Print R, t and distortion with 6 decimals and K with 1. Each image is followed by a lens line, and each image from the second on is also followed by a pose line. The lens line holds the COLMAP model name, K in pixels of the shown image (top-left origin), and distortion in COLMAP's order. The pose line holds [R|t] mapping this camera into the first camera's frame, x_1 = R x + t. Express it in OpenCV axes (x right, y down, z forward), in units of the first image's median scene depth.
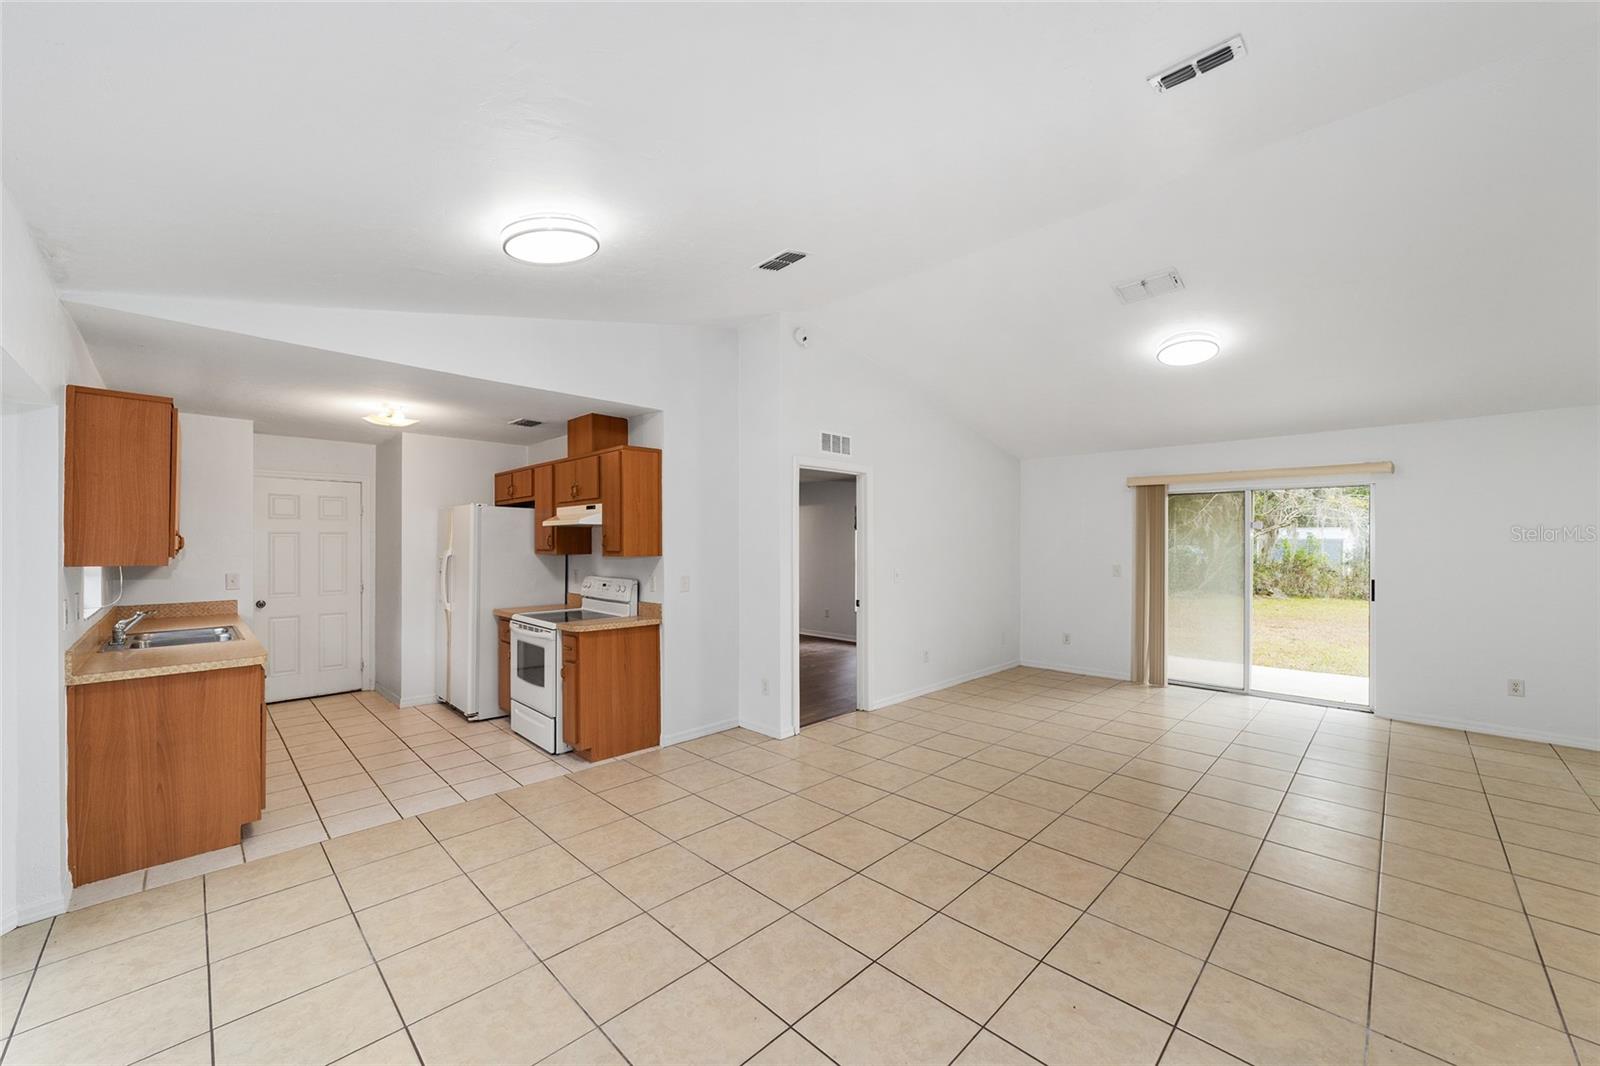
lens RADIAL K [[617.0, 0, 796.7], [0, 617.0, 544.0], [0, 0, 1]] dist [-0.013585, 0.007623]
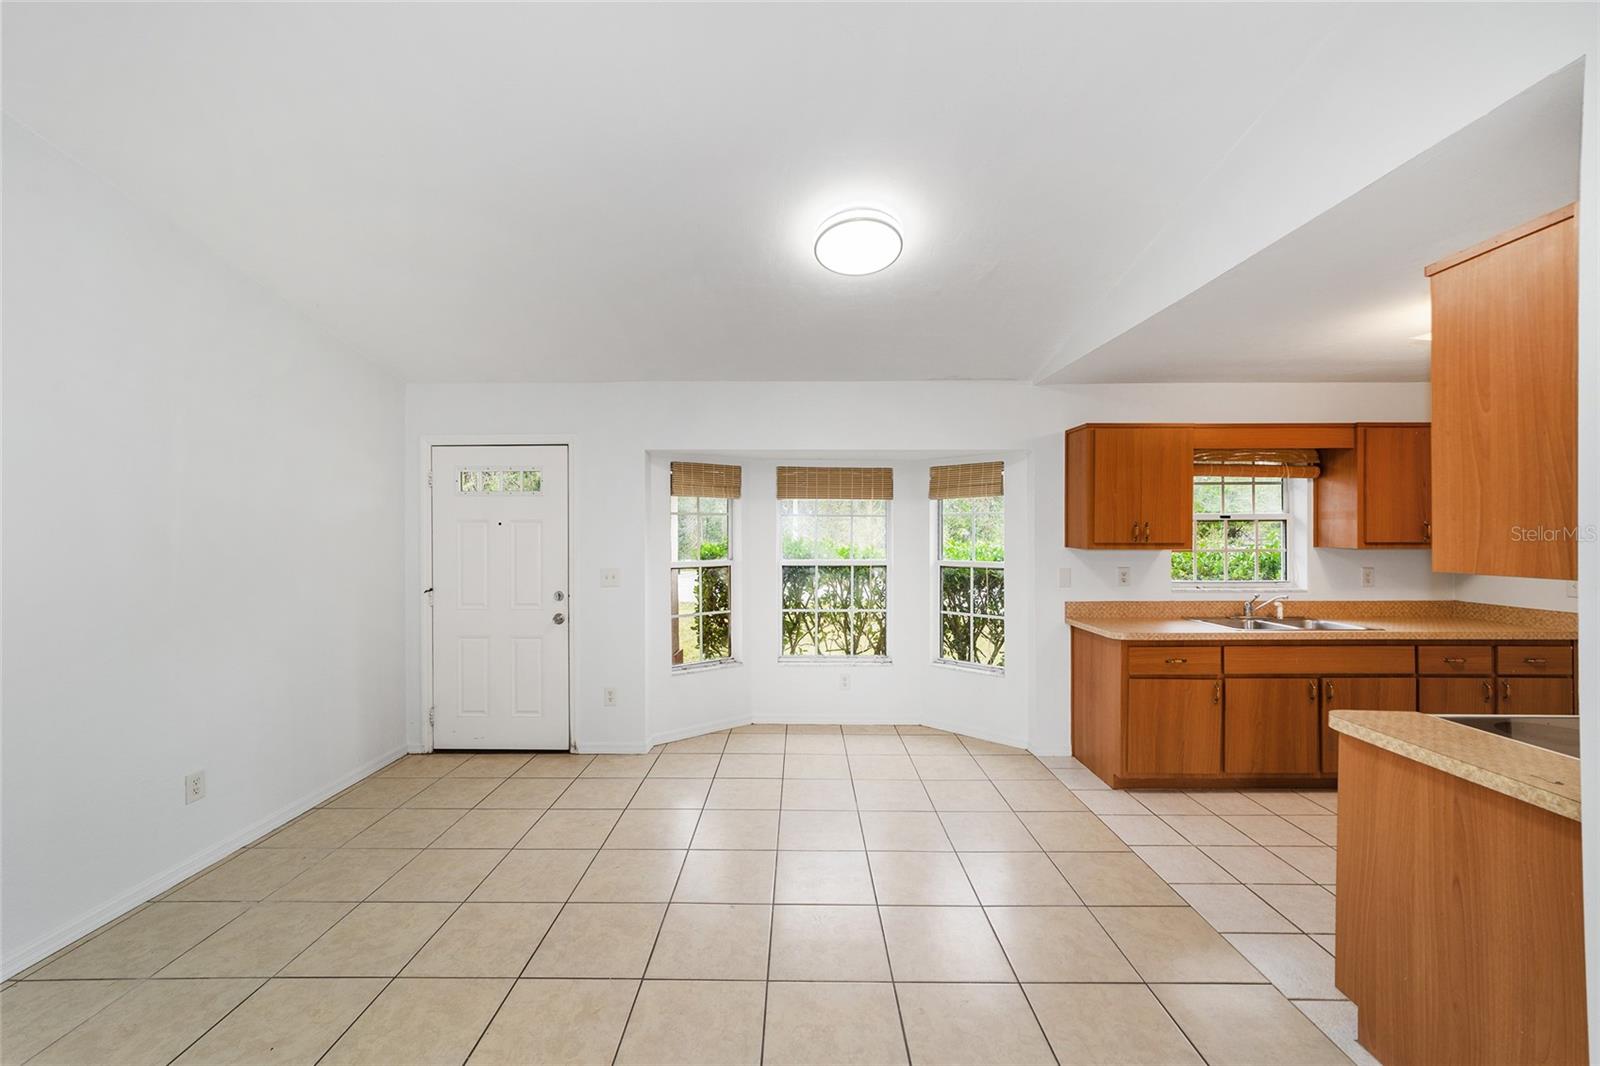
lens RADIAL K [[617.0, 0, 794.1], [0, 617.0, 533.5], [0, 0, 1]] dist [-0.013585, 0.007623]
pose [[-0.715921, 0.004926, -0.698164, 0.218977], [0.001304, 0.999983, 0.005718, -0.004127], [0.698180, 0.003183, -0.715915, 0.900497]]
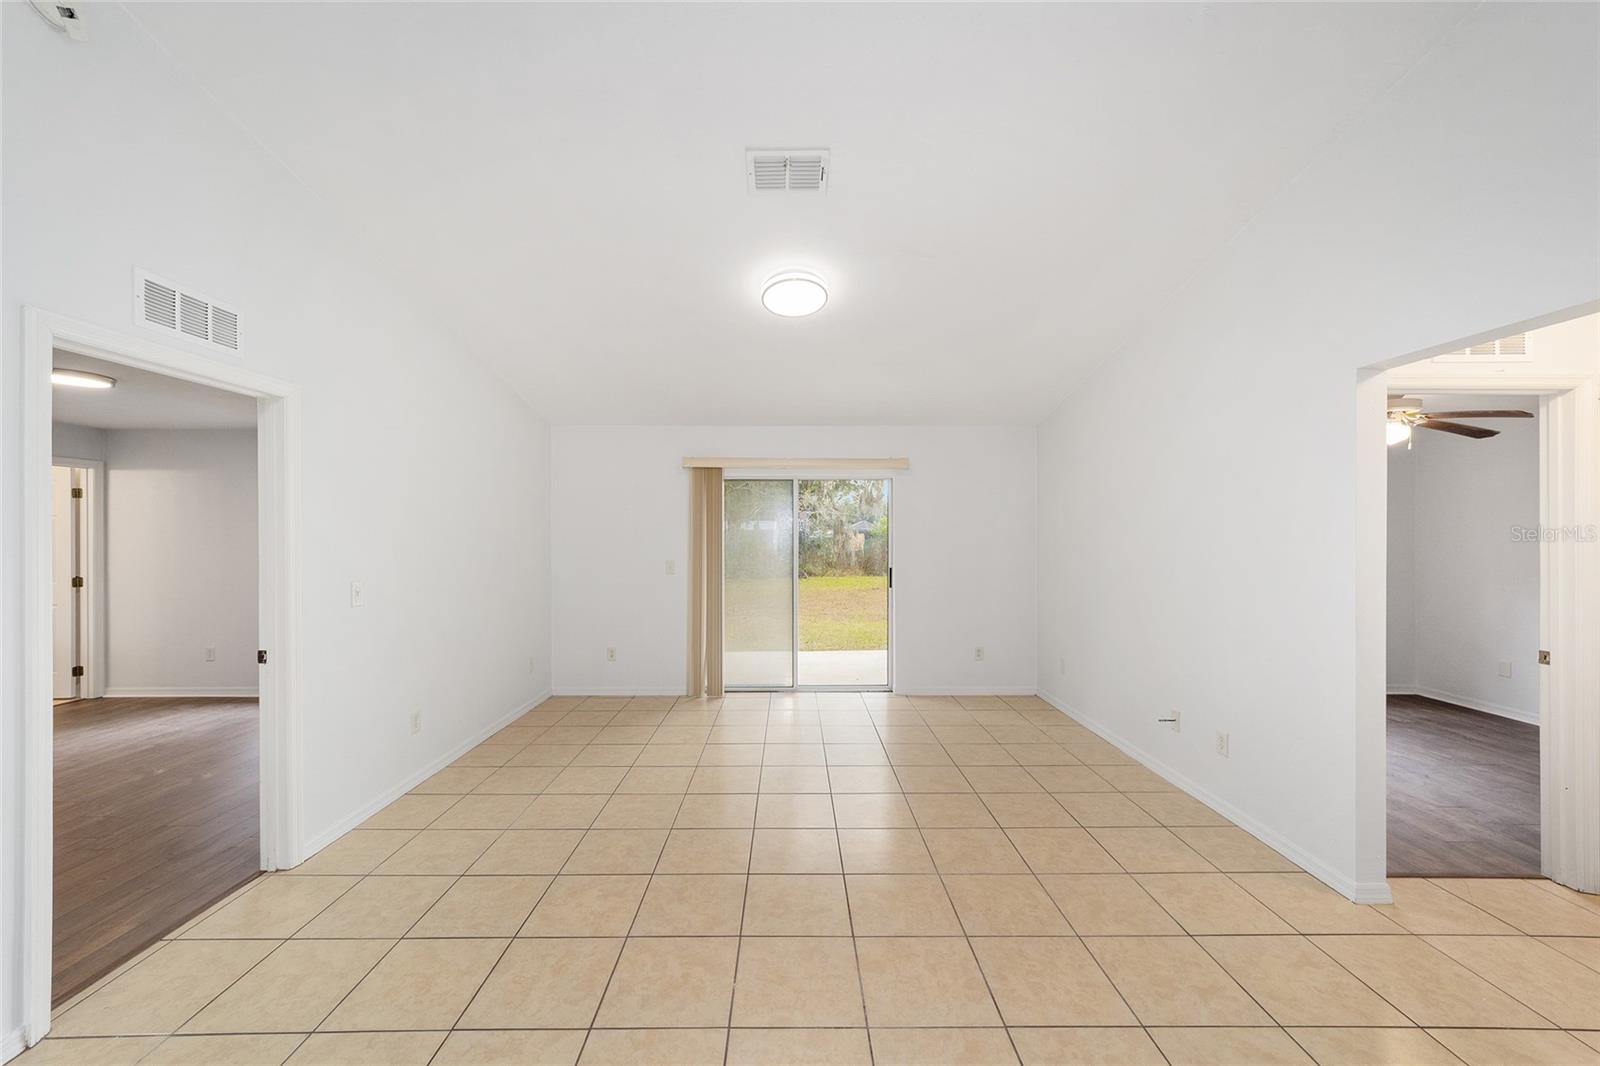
lens RADIAL K [[617.0, 0, 795.7], [0, 617.0, 531.8], [0, 0, 1]] dist [-0.013585, 0.007623]
pose [[0.704881, -0.000625, 0.709325, 0.059982], [0.003662, 0.999989, -0.002759, -0.002462], [-0.709316, 0.004542, 0.704876, 0.401542]]
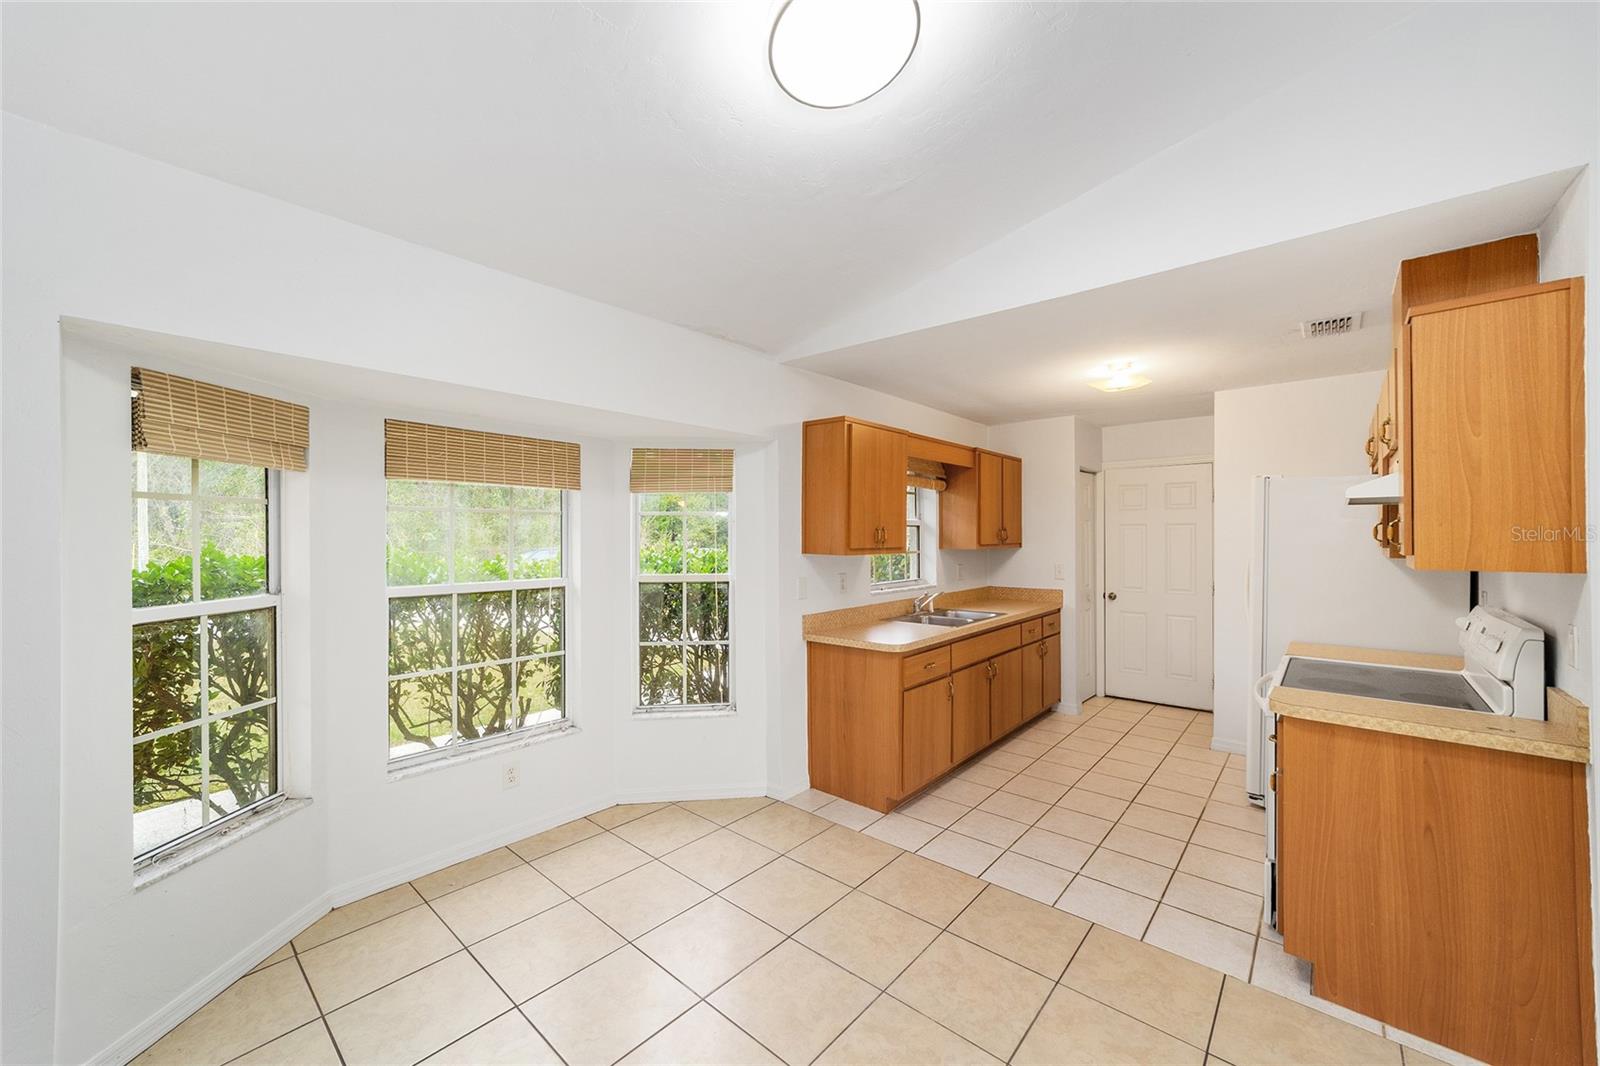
lens RADIAL K [[617.0, 0, 795.3], [0, 617.0, 534.3], [0, 0, 1]] dist [-0.013585, 0.007623]
pose [[0.057544, 0.000431, -0.998343, 0.105764], [0.000931, 0.999999, 0.000485, -0.003804], [0.998343, -0.000957, 0.057544, 0.495654]]
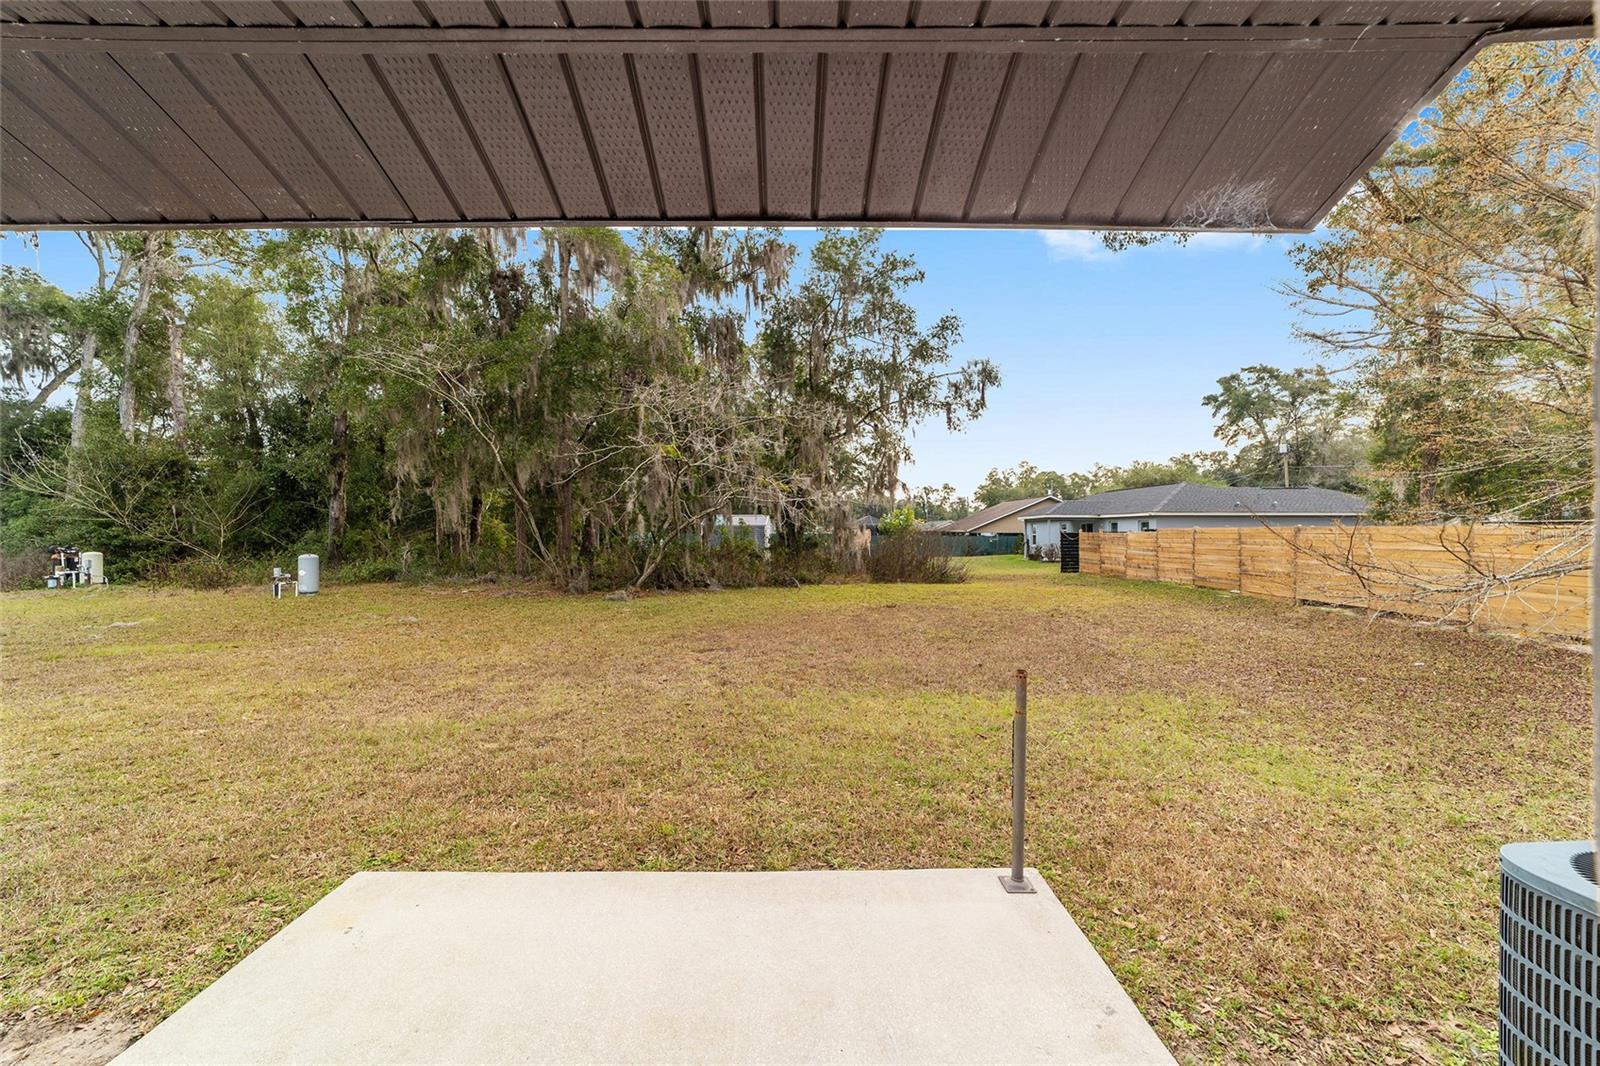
lens RADIAL K [[617.0, 0, 797.6], [0, 617.0, 536.7], [0, 0, 1]] dist [-0.013585, 0.007623]
pose [[0.706429, -0.013910, 0.707648, 1.039044], [0.007240, 0.999897, 0.012427, -0.004133], [-0.707747, -0.003656, 0.706456, 1.231712]]
